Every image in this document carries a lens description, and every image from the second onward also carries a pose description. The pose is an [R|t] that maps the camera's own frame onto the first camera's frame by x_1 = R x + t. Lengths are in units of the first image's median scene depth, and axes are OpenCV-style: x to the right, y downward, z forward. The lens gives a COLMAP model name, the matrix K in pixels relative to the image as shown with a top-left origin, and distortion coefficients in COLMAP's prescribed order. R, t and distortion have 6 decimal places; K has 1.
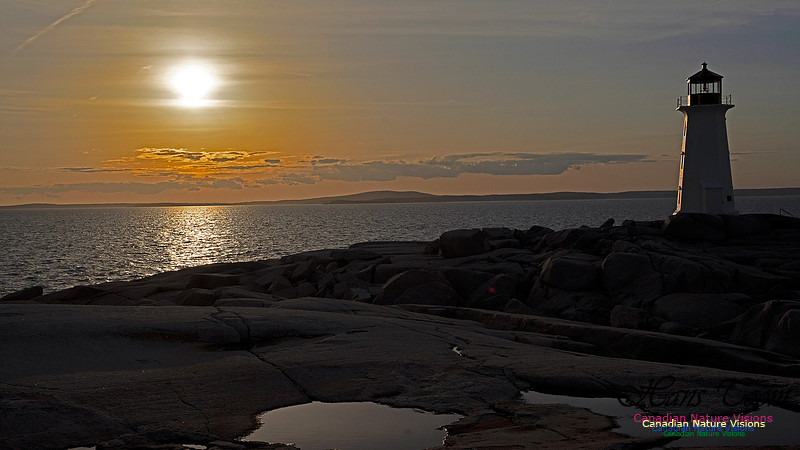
lens RADIAL K [[964.0, 0, 416.6], [0, 964.0, 228.7], [0, 0, 1]] dist [0.054859, 0.000000]
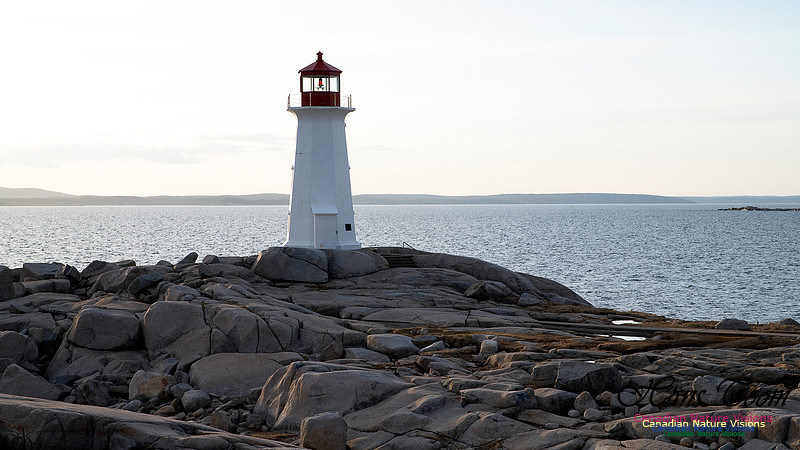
lens RADIAL K [[1417.8, 0, 390.2], [0, 1417.8, 234.8], [0, 0, 1]] dist [0.243189, 0.000000]
pose [[0.968703, 0.009383, 0.248044, 0.077449], [-0.006696, 0.999909, -0.011674, -0.013058], [-0.248131, 0.009647, 0.968679, -0.126522]]
